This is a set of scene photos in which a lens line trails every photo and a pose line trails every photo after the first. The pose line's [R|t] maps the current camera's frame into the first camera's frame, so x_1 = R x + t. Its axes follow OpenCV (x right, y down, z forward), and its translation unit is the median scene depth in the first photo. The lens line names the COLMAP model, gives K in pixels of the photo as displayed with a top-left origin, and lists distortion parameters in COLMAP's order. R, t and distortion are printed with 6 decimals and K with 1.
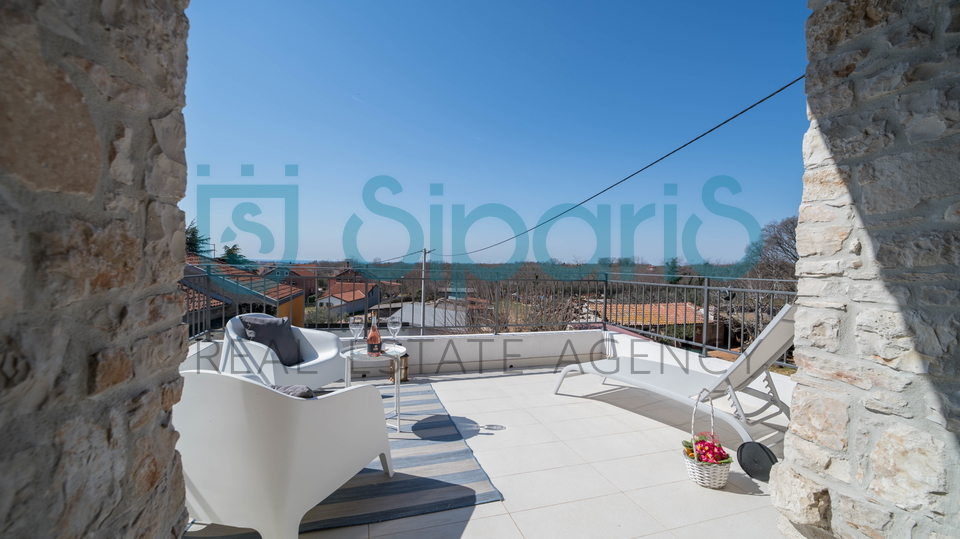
lens RADIAL K [[423.3, 0, 510.6], [0, 423.3, 267.9], [0, 0, 1]] dist [-0.021500, 0.001249]
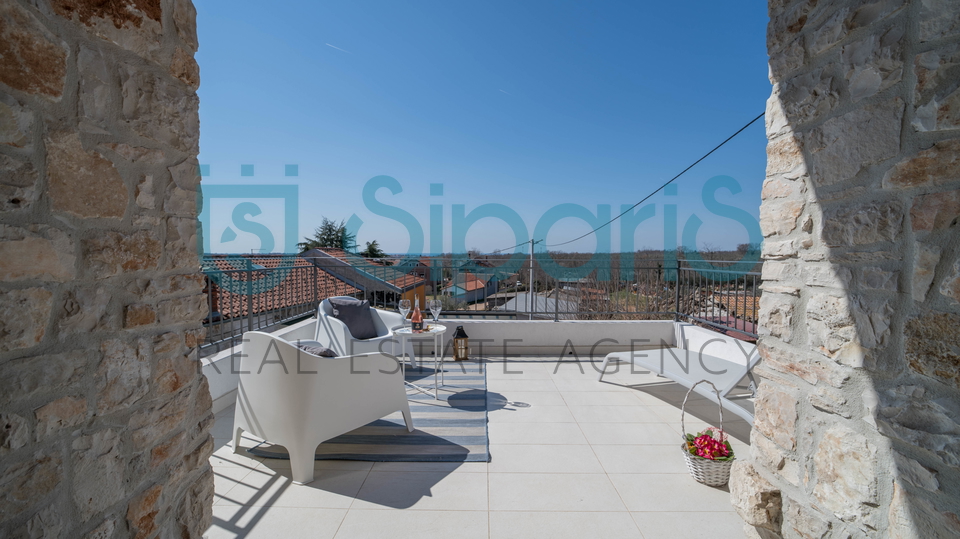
lens RADIAL K [[424.6, 0, 480.0], [0, 424.6, 269.5], [0, 0, 1]] dist [-0.024717, -0.000196]
pose [[0.938538, -0.006347, -0.345117, 0.351074], [0.015525, 0.999595, 0.023837, 0.010234], [0.344826, -0.027729, 0.938257, -0.054010]]
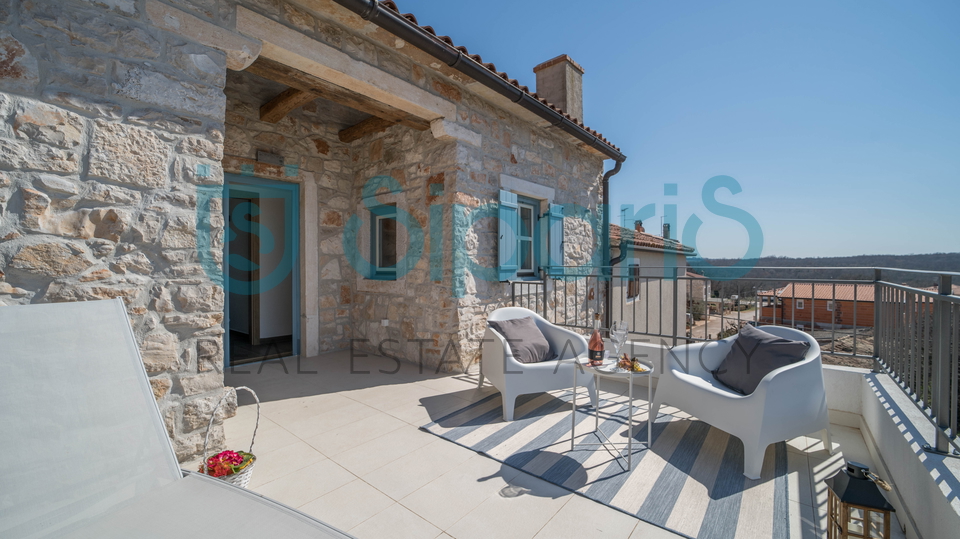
lens RADIAL K [[424.6, 0, 480.0], [0, 424.6, 269.5], [0, 0, 1]] dist [-0.024717, -0.000196]
pose [[-0.892527, -0.019869, -0.450556, 0.441313], [-0.023799, 0.999712, 0.003059, 0.016205], [0.450366, 0.013453, -0.892743, 2.368833]]
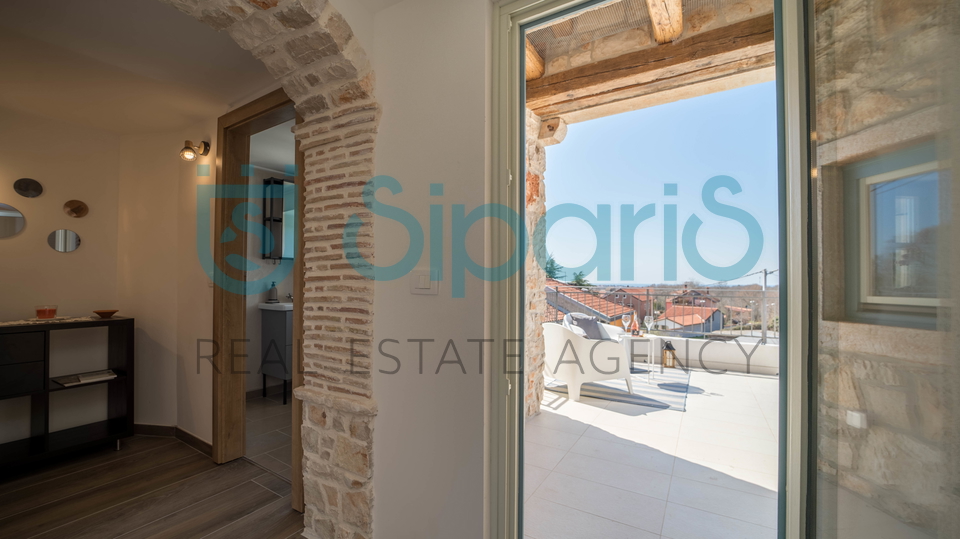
lens RADIAL K [[426.2, 0, 454.3], [0, 426.2, 273.5], [0, 0, 1]] dist [-0.000404, 0.000158]
pose [[0.640715, -0.029171, -0.767225, 0.791175], [-0.002788, 0.999183, -0.040318, 0.023885], [0.767774, 0.027971, 0.640110, -1.006235]]
